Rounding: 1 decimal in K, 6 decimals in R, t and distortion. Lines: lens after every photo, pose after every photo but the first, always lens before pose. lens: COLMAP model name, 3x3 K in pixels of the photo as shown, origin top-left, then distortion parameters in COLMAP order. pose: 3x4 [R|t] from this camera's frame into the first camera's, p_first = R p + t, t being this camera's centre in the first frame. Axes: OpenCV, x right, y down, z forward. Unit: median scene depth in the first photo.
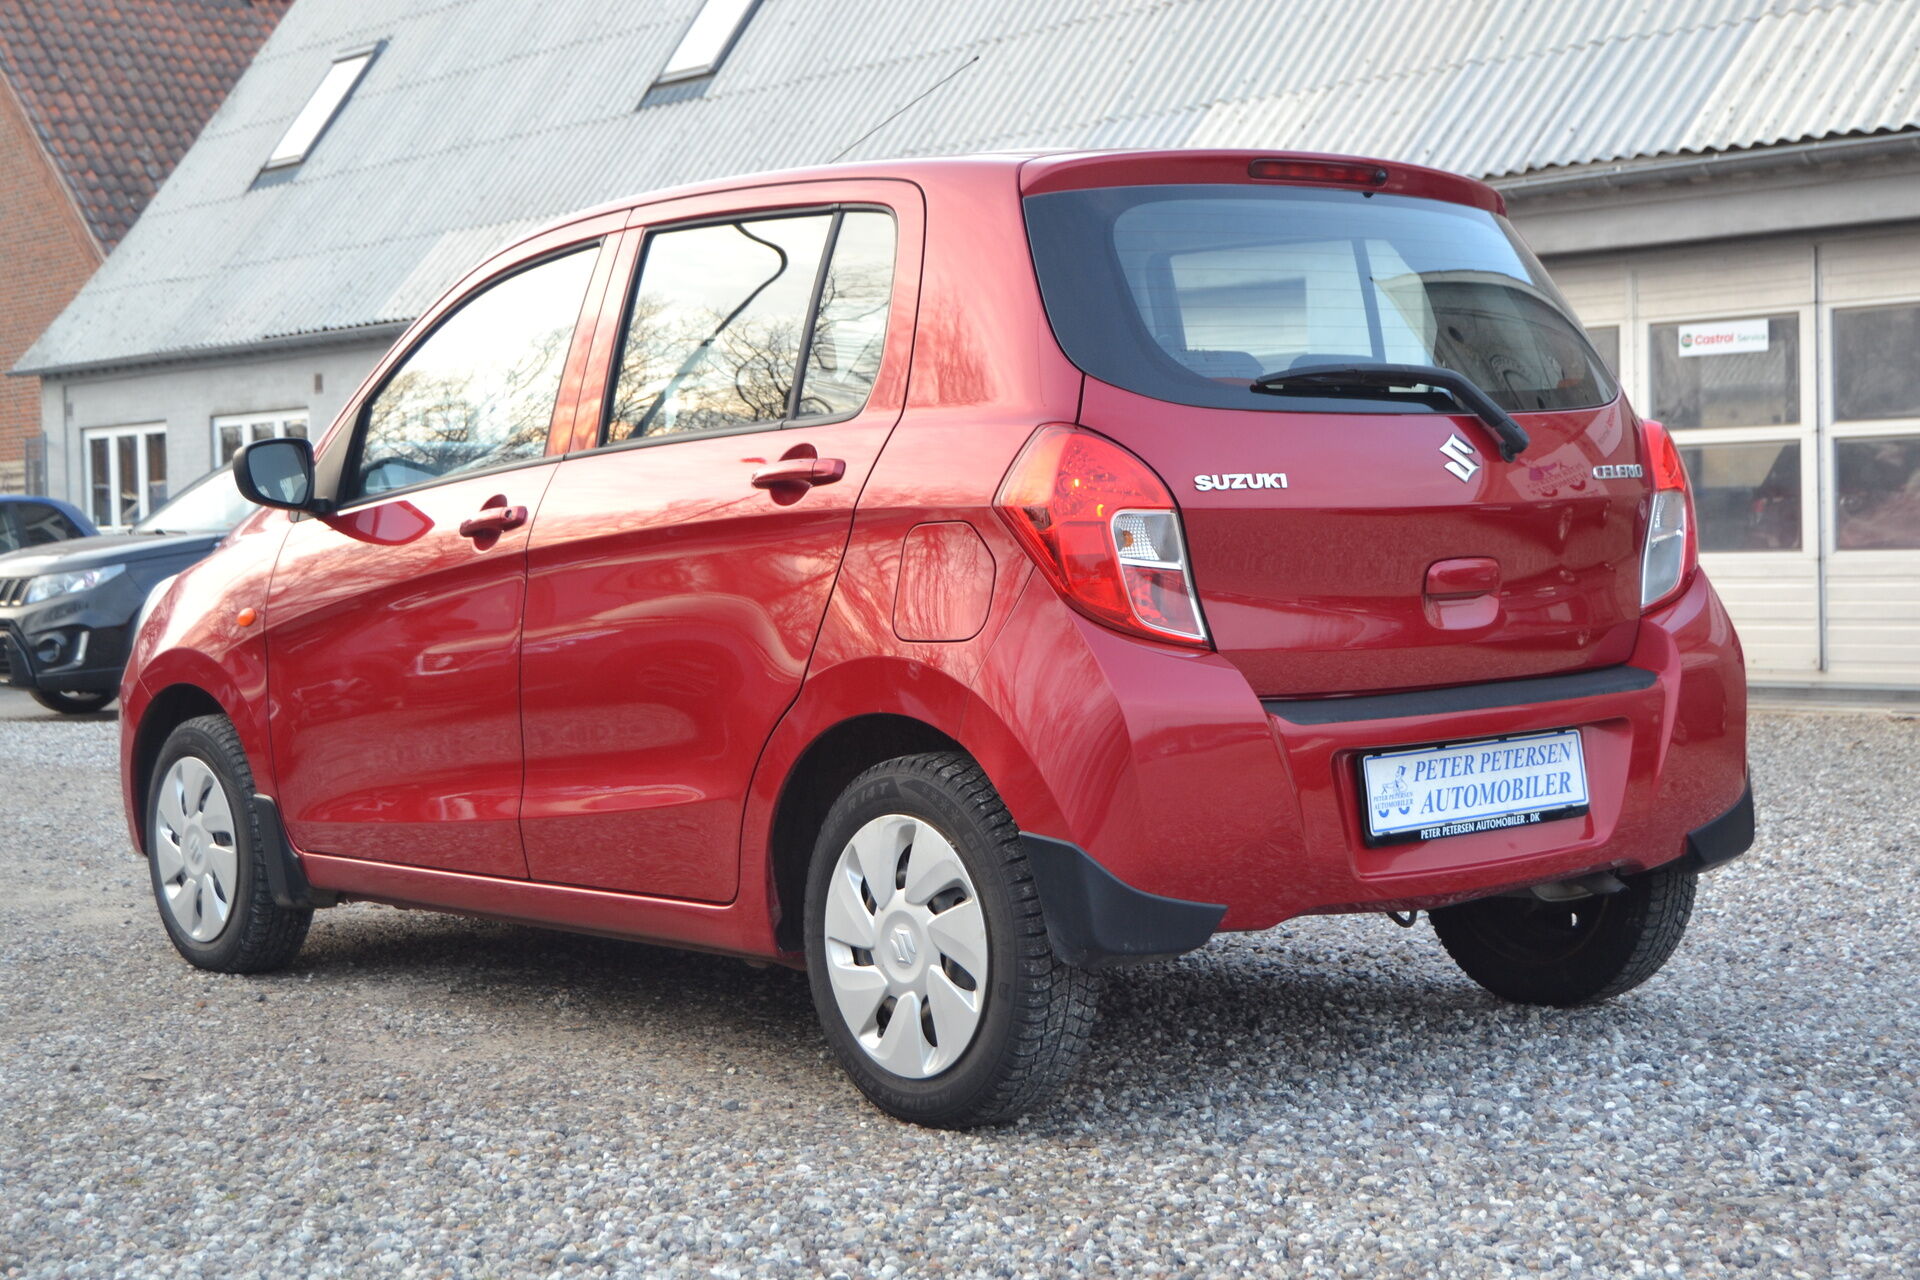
lens RADIAL K [[3082.7, 0, 960.0], [0, 3082.7, 640.0], [0, 0, 1]] dist [-0.051475, 0.092041]
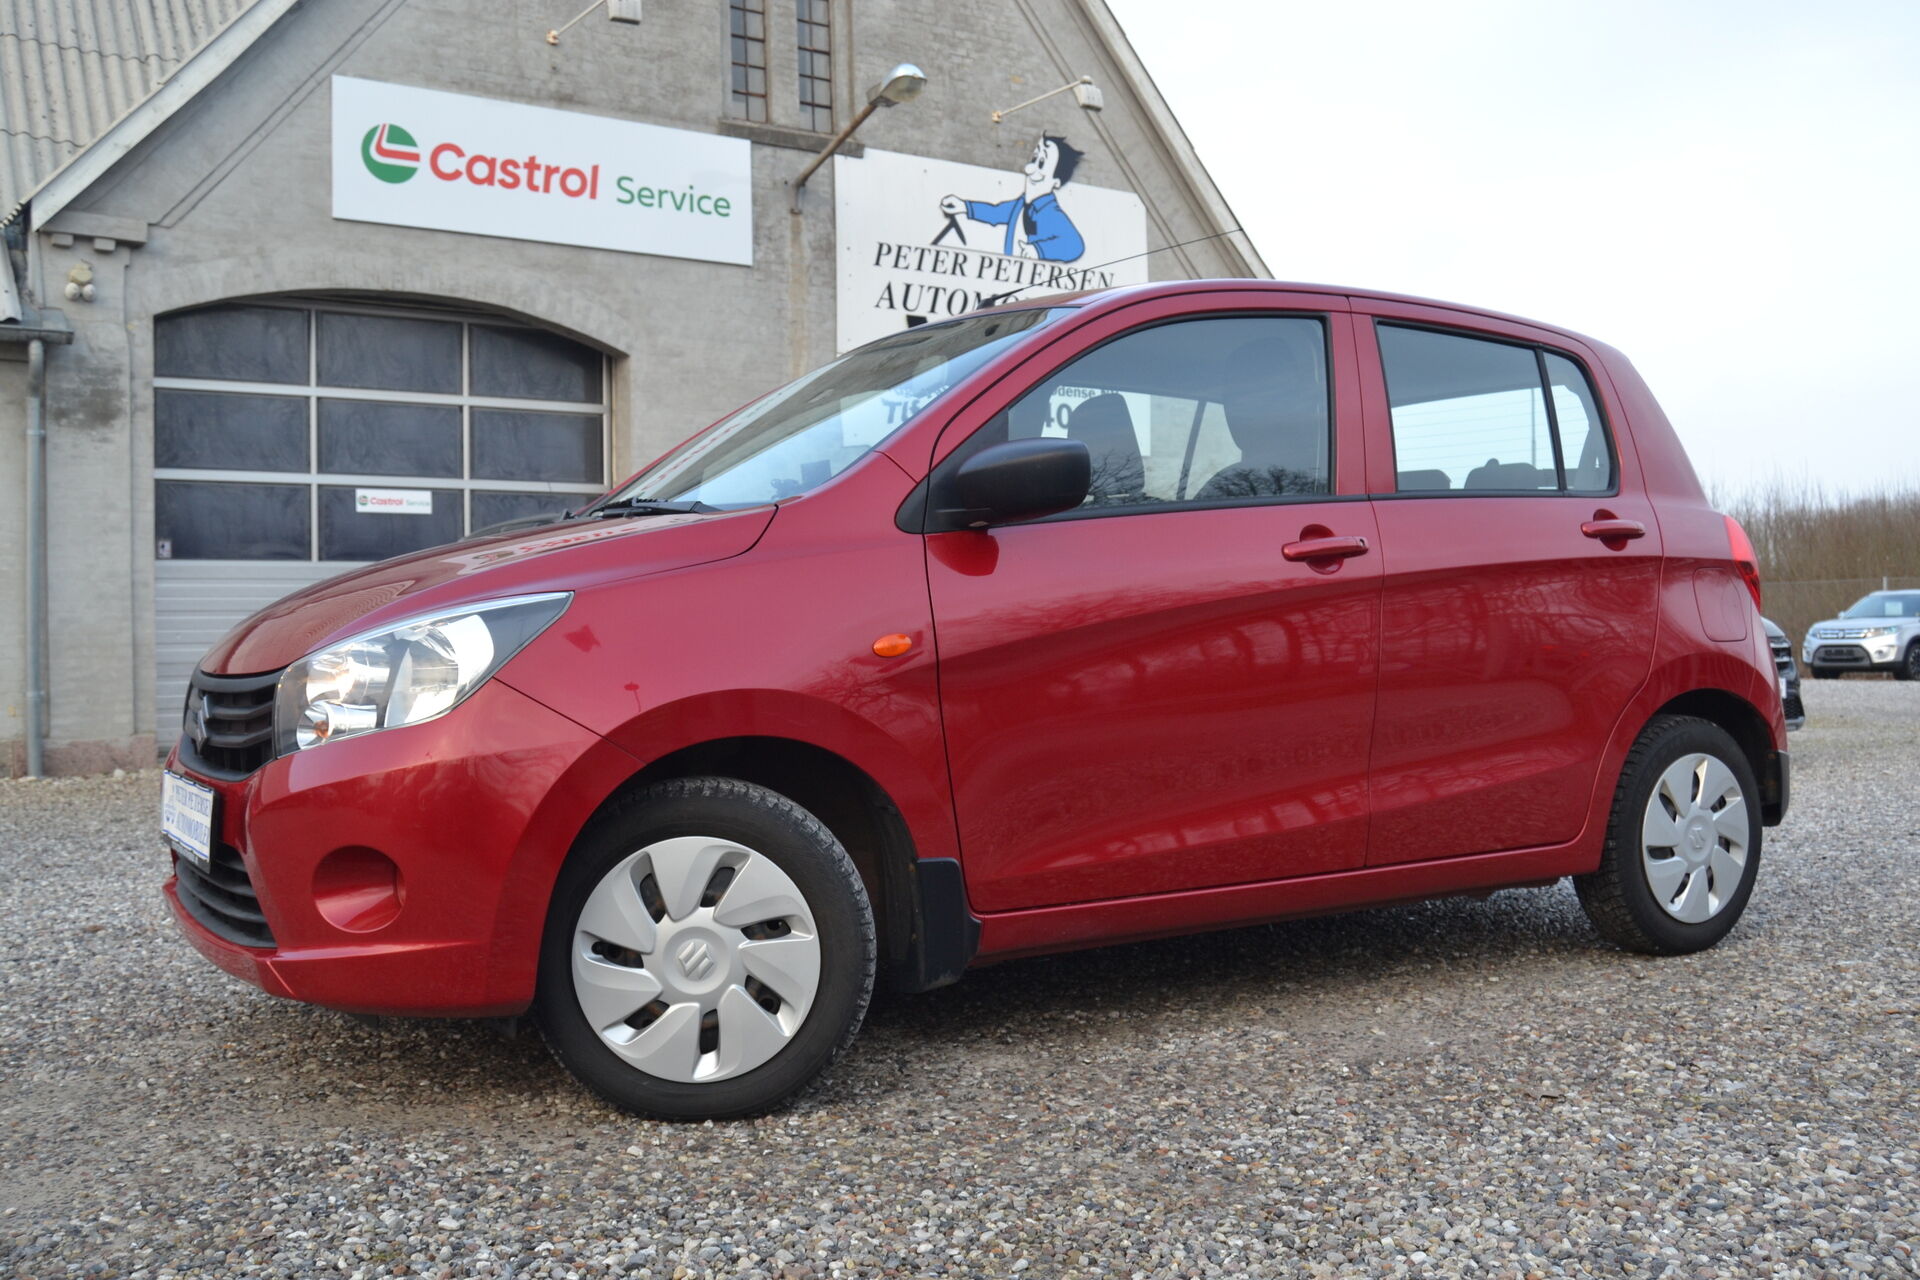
lens RADIAL K [[1907.8, 0, 960.0], [0, 1907.8, 640.0], [0, 0, 1]] dist [-0.067671, 0.026451]
pose [[0.097535, 0.017748, 0.995074, -0.982822], [0.043739, 0.998799, -0.022101, 0.003904], [-0.994271, 0.045679, 0.096641, 1.239376]]
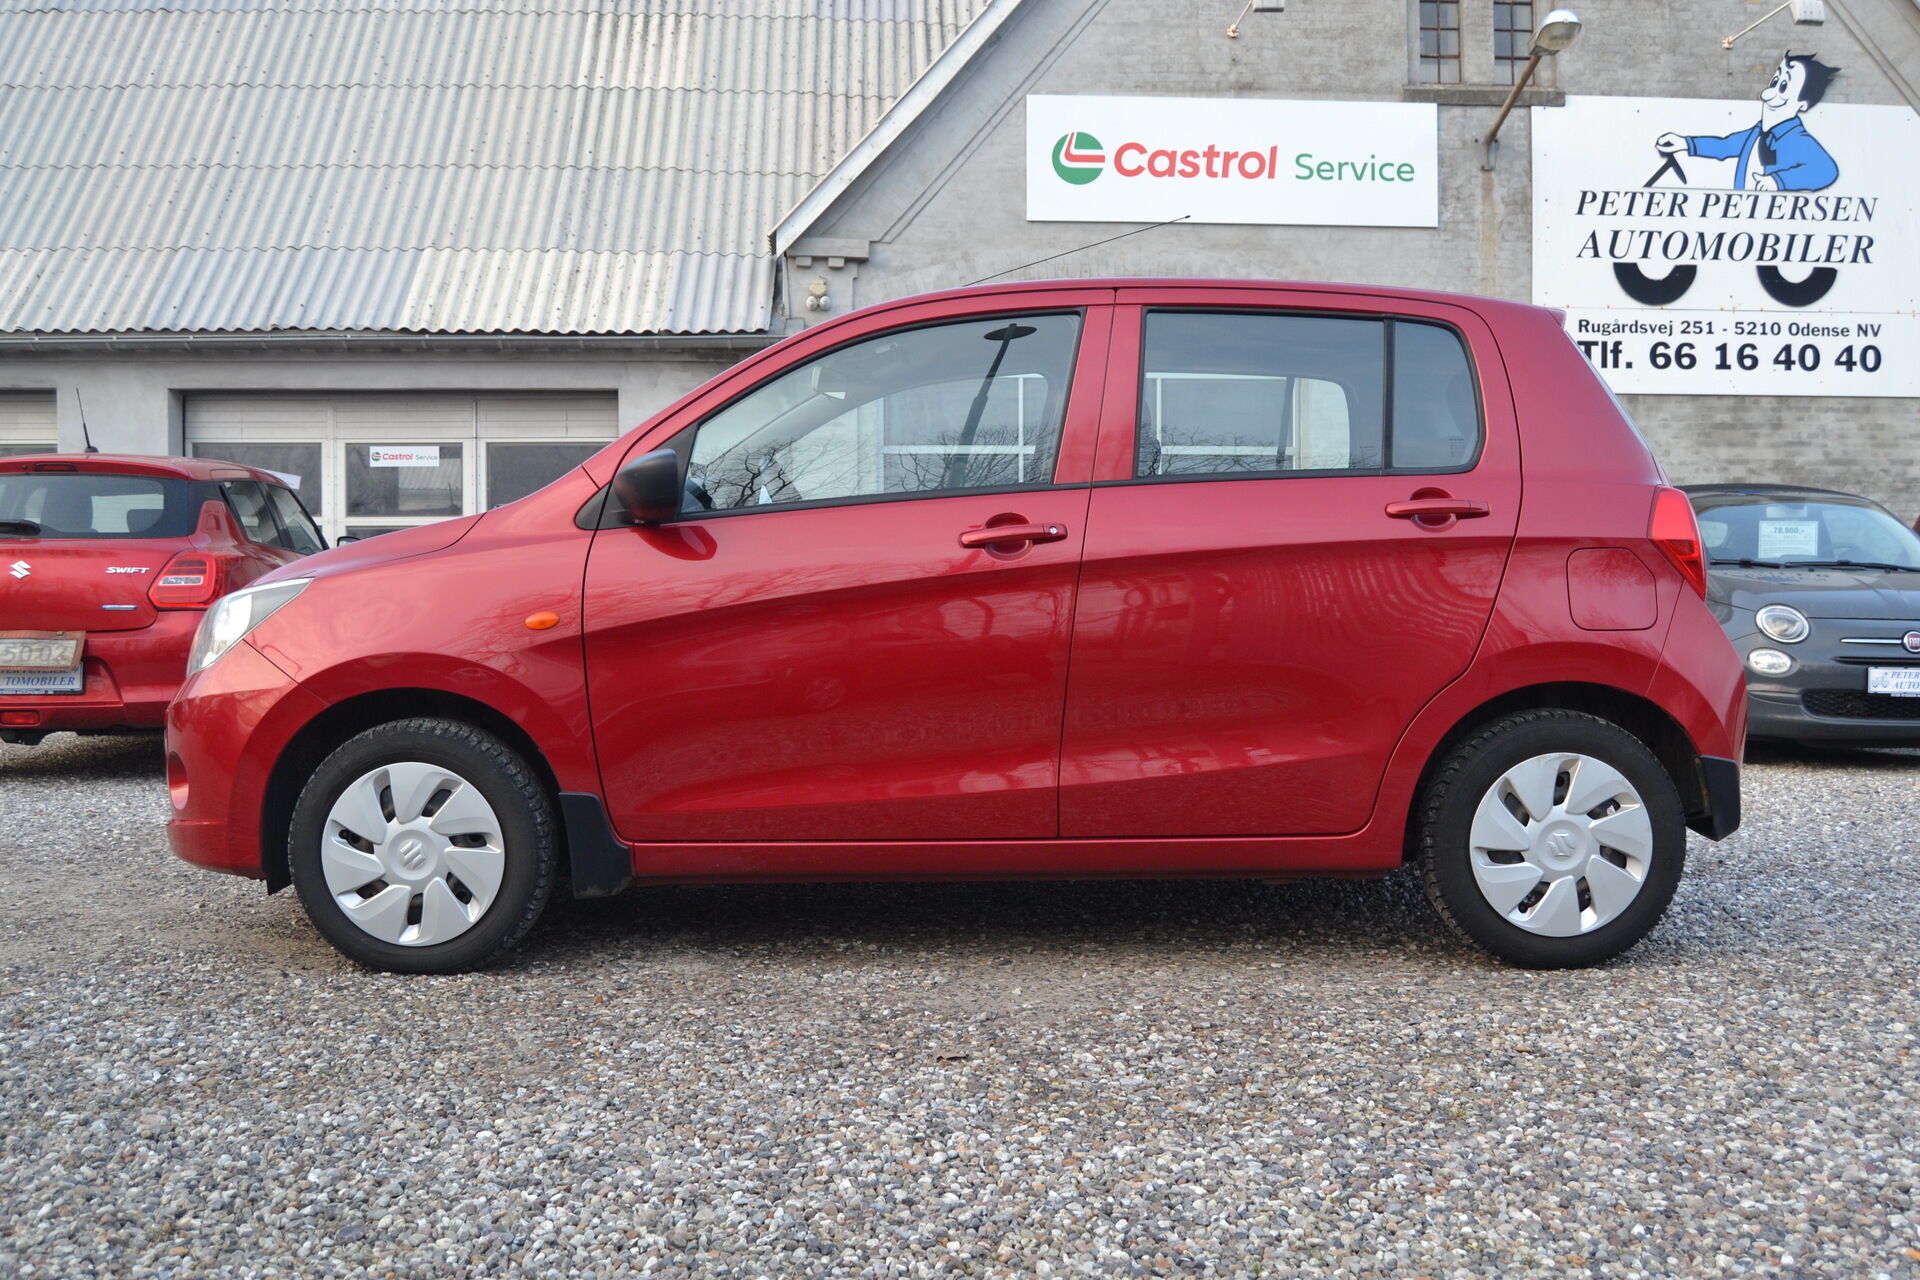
lens RADIAL K [[1851.3, 0, 960.0], [0, 1851.3, 640.0], [0, 0, 1]] dist [-0.078413, 0.033570]
pose [[0.625358, -0.002753, 0.780333, -0.834627], [0.013969, 0.999873, -0.007667, 0.007101], [-0.780213, 0.015696, 0.625317, 0.664049]]
